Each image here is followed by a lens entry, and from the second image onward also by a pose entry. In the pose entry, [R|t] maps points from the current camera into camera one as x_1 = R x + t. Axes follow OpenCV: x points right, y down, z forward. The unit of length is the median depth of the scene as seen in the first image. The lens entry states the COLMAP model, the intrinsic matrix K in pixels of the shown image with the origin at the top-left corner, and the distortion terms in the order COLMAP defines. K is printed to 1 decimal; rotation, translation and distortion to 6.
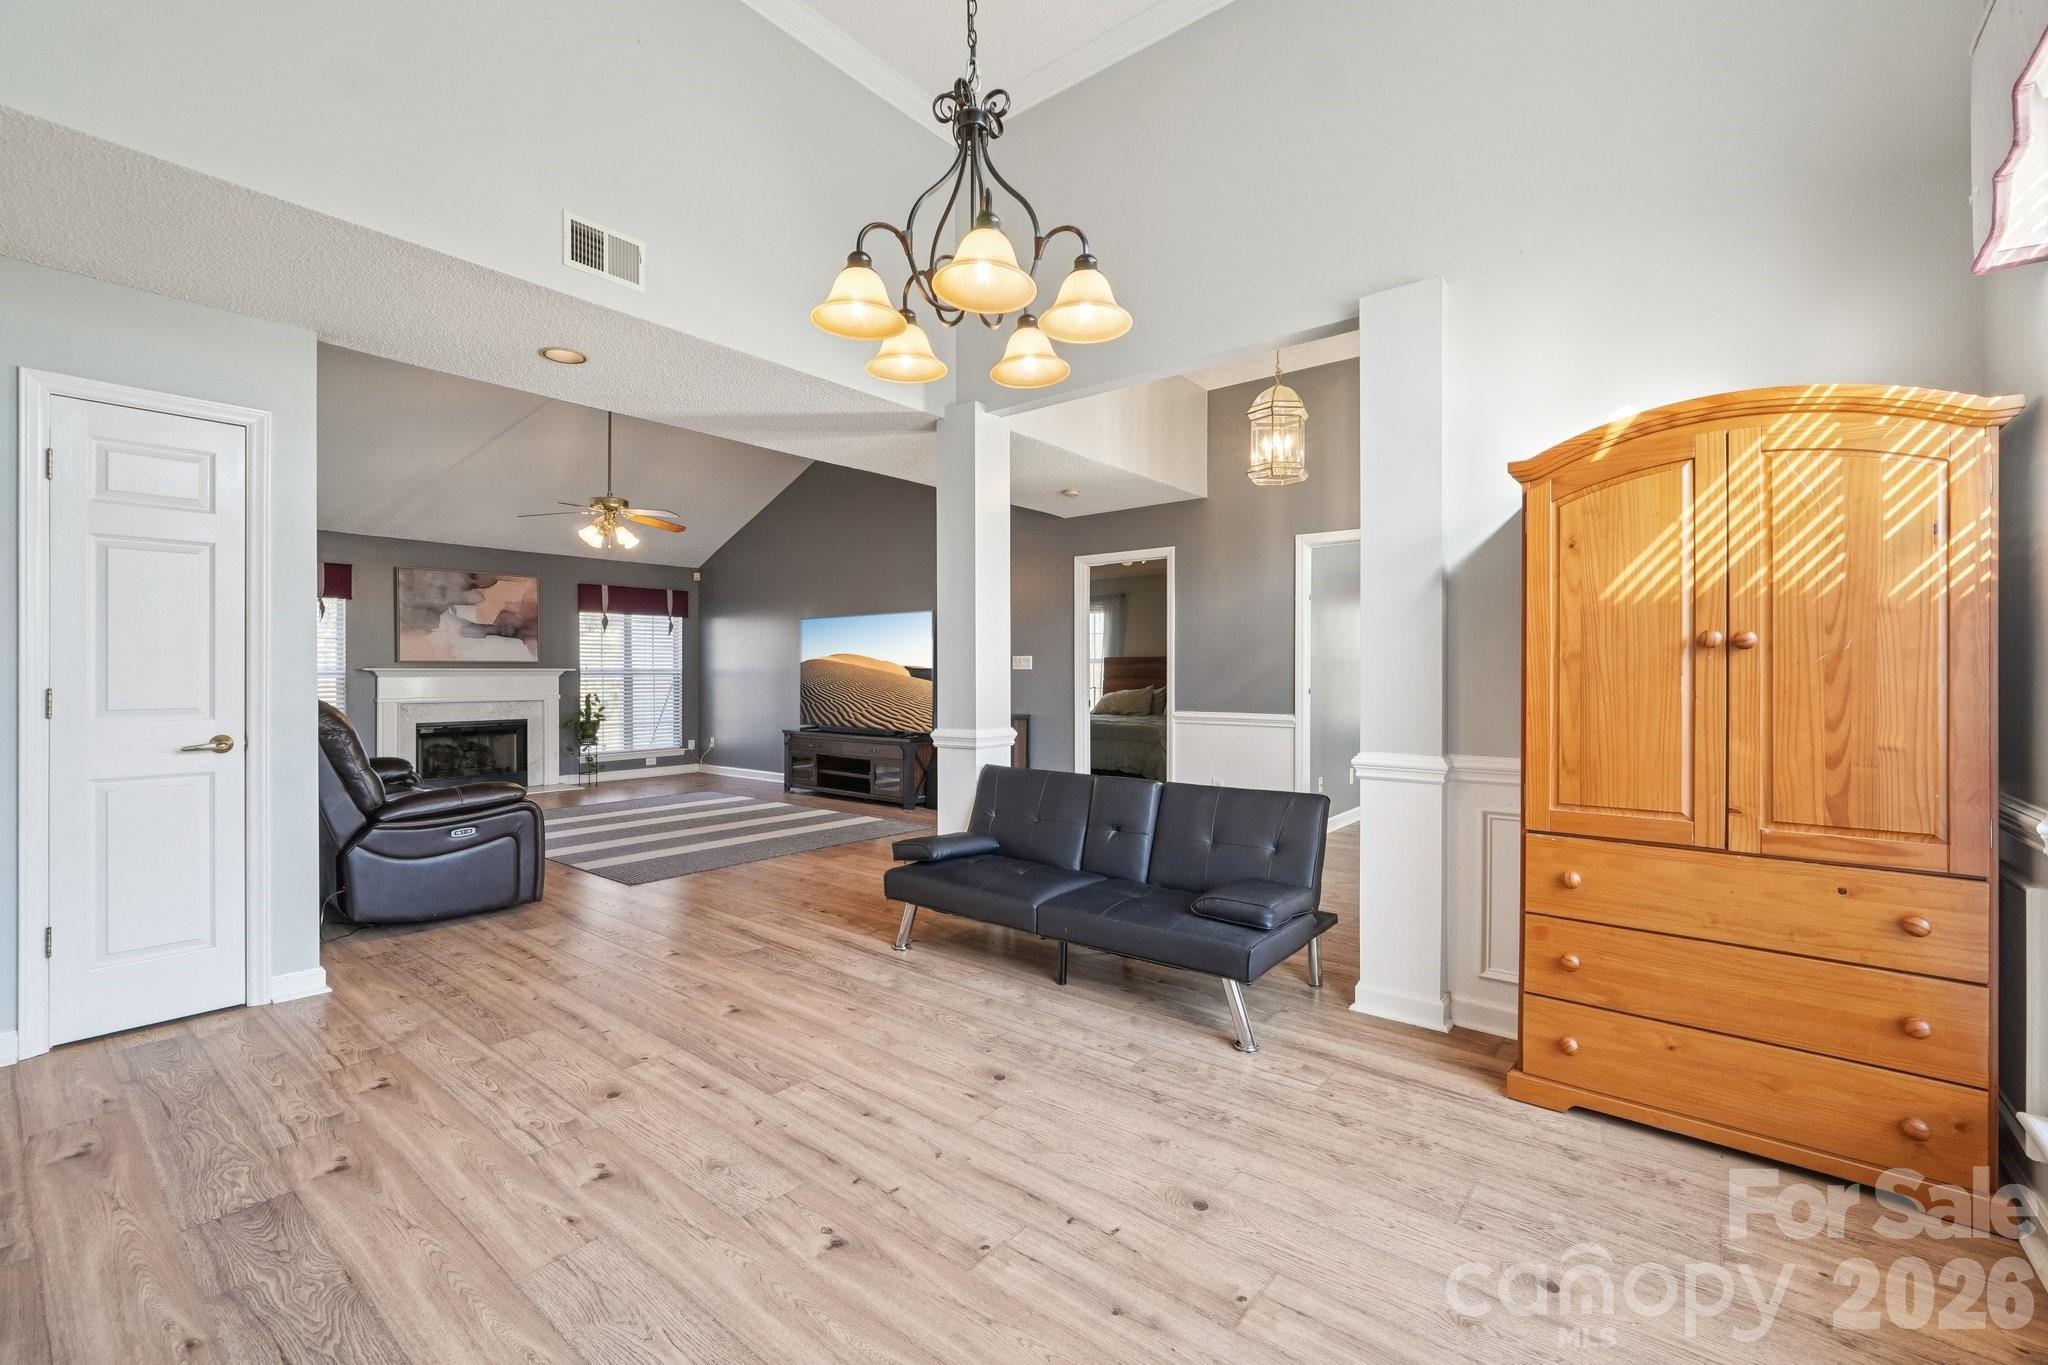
lens RADIAL K [[852.4, 0, 1008.9], [0, 852.4, 670.5], [0, 0, 1]] dist [0.000953, 0.000243]
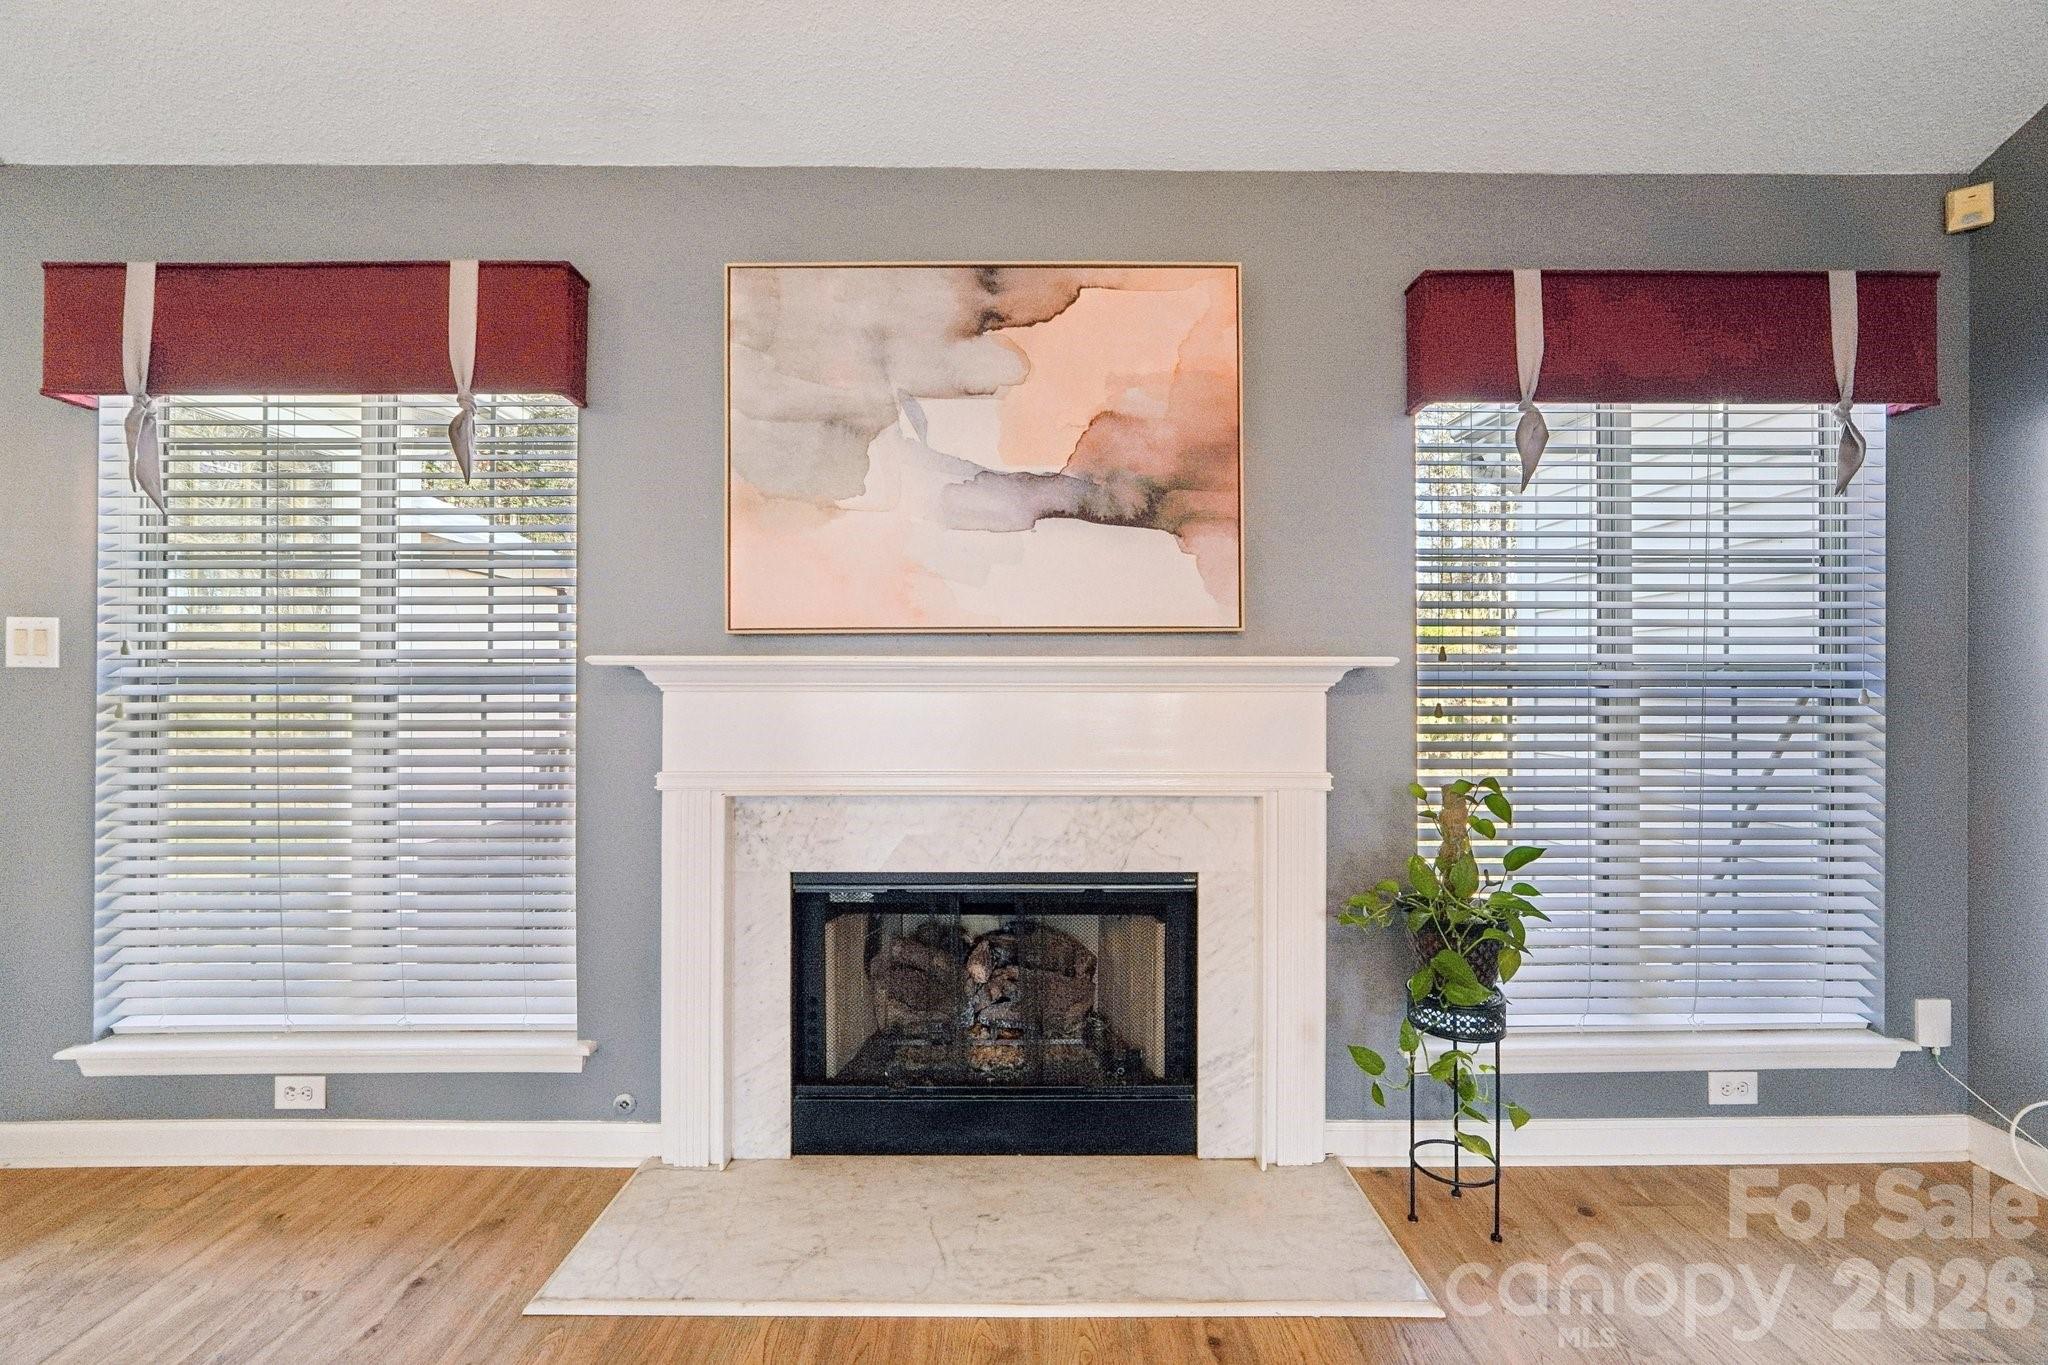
lens RADIAL K [[868.1, 0, 1023.0], [0, 868.1, 679.3], [0, 0, 1]] dist [-0.004210, 0.000366]
pose [[0.643555, 0.001651, -0.765398, -0.412303], [-0.000639, 0.999998, 0.001619, 0.003174], [0.765400, -0.000553, 0.643555, 0.808886]]
